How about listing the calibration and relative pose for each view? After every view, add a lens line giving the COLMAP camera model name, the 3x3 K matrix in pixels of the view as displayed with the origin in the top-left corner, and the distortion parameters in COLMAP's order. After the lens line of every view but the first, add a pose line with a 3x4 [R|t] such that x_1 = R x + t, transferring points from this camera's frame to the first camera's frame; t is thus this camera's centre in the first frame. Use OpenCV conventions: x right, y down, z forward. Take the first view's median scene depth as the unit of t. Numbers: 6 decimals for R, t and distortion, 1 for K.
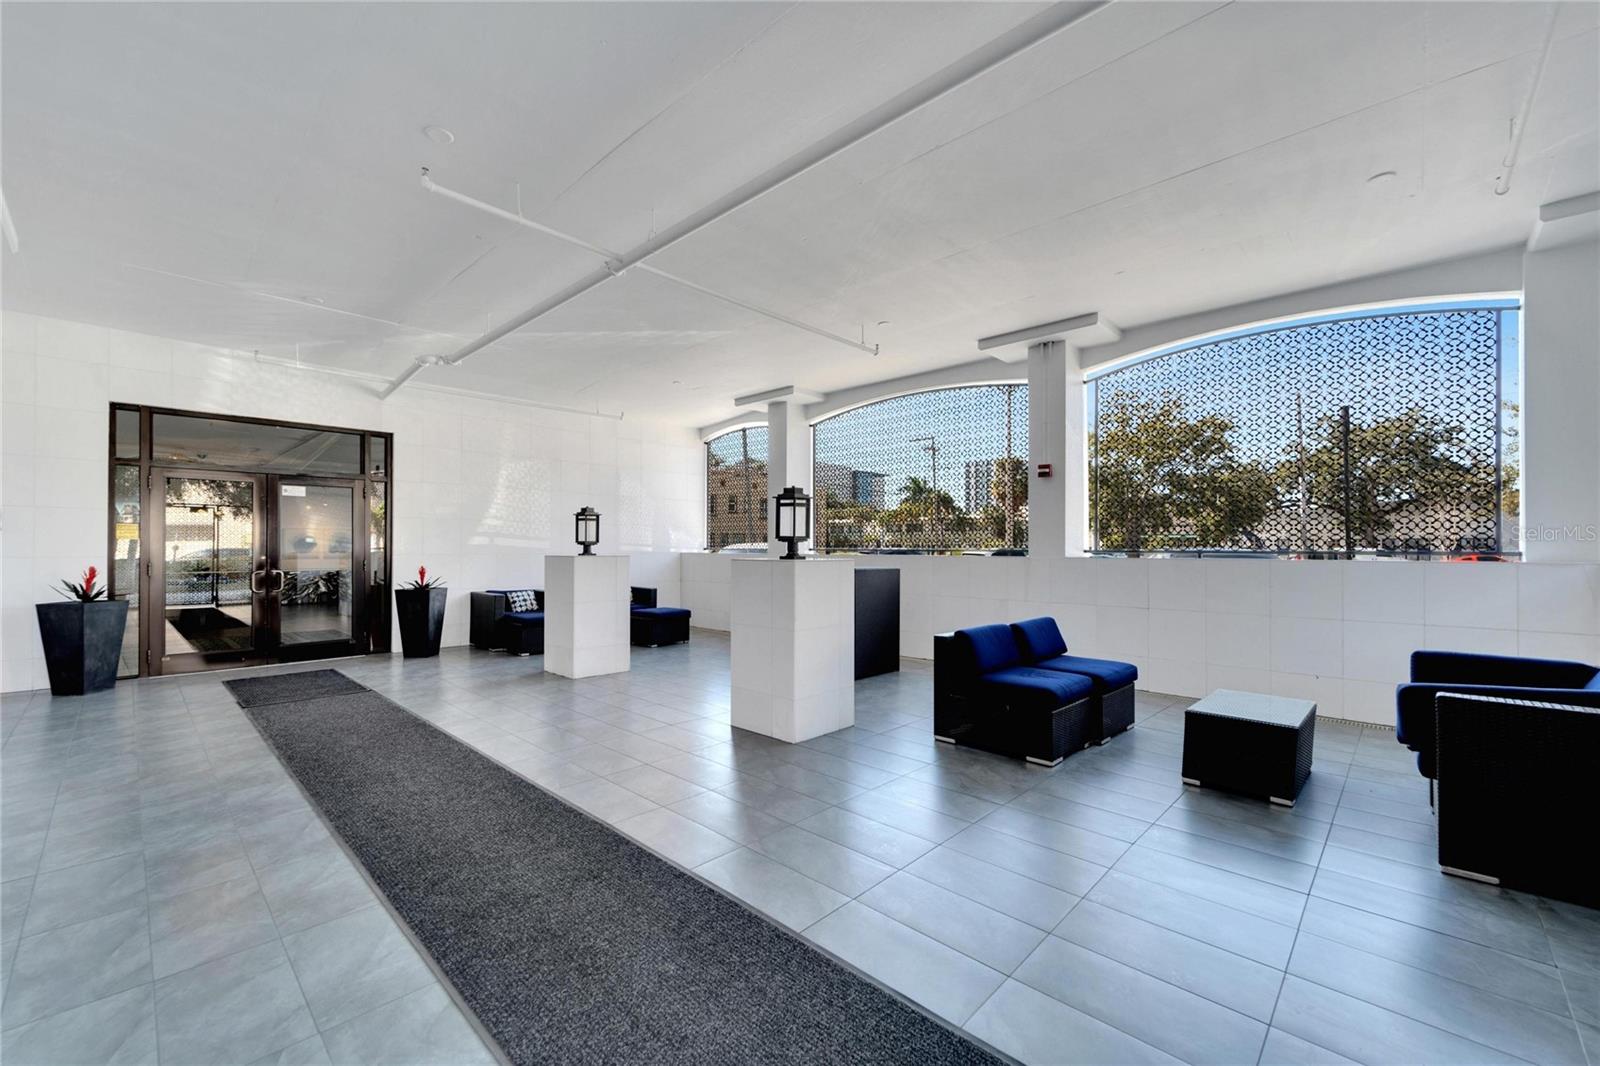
lens RADIAL K [[633.6, 0, 806.0], [0, 633.6, 547.6], [0, 0, 1]] dist [-0.020220, 0.000055]
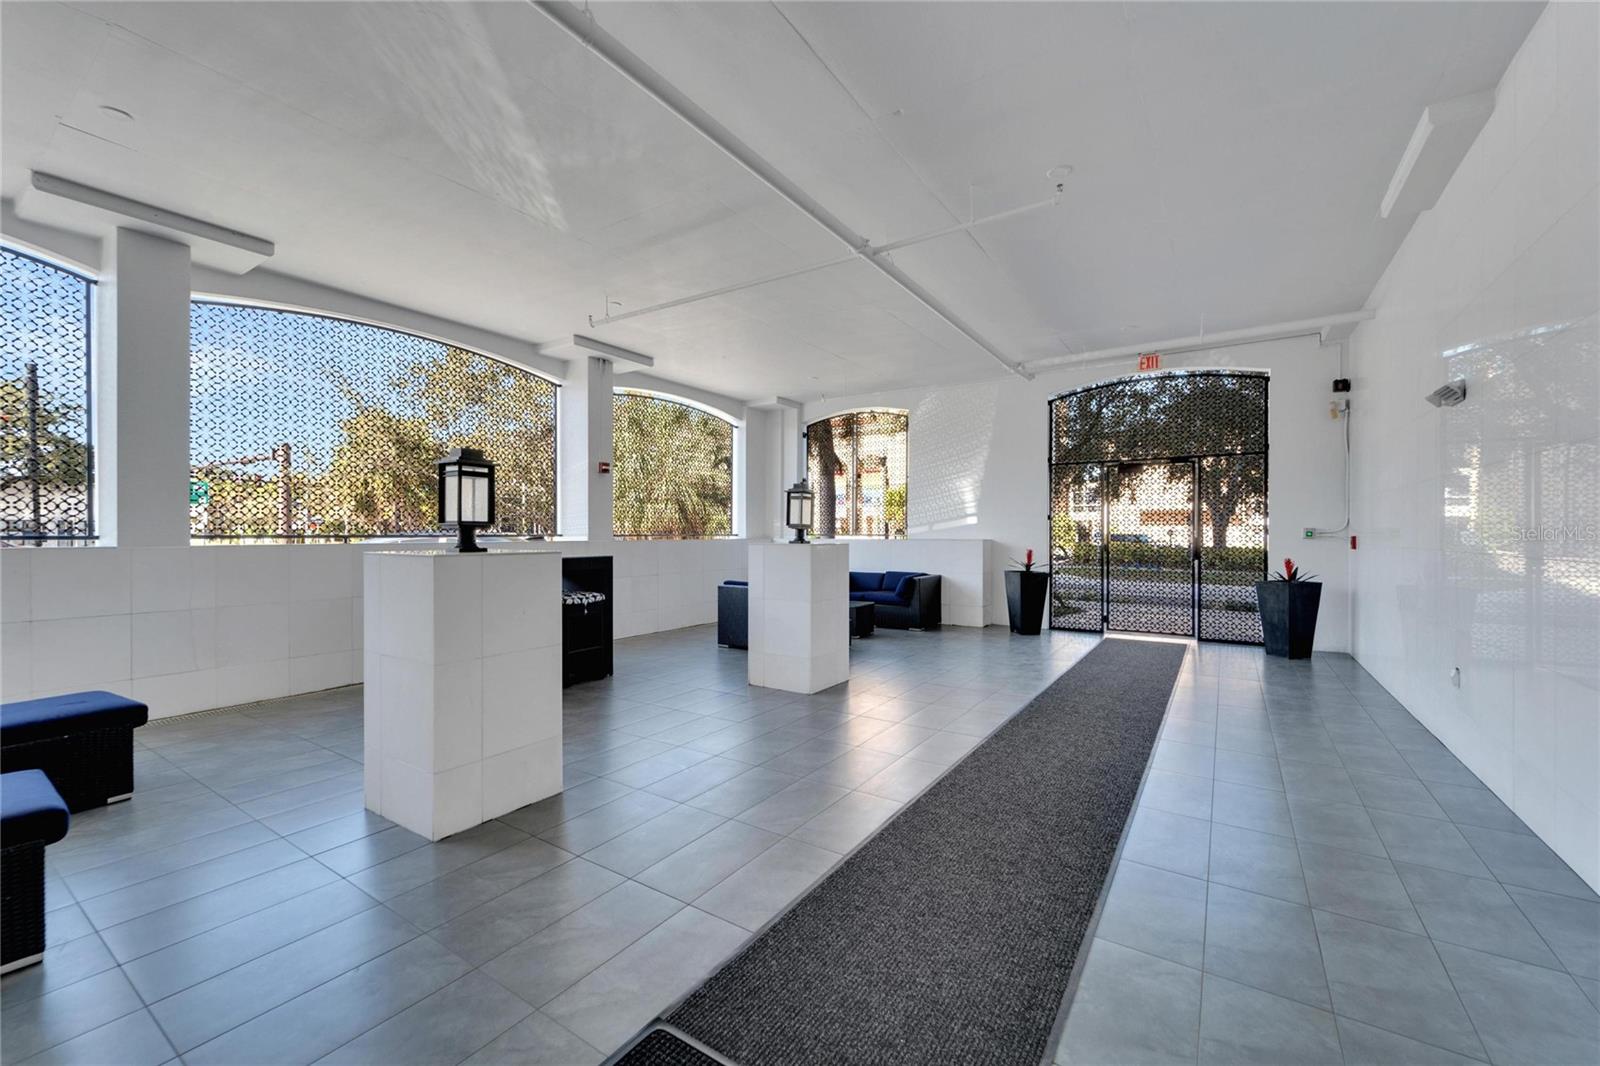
lens RADIAL K [[659.0, 0, 783.9], [0, 659.0, 532.6], [0, 0, 1]] dist [0.000707, -0.000571]
pose [[-0.150889, 0.000270, 0.988551, -1.011386], [-0.002903, 0.999996, -0.000716, -0.000690], [-0.988547, -0.002978, -0.150887, 0.994146]]
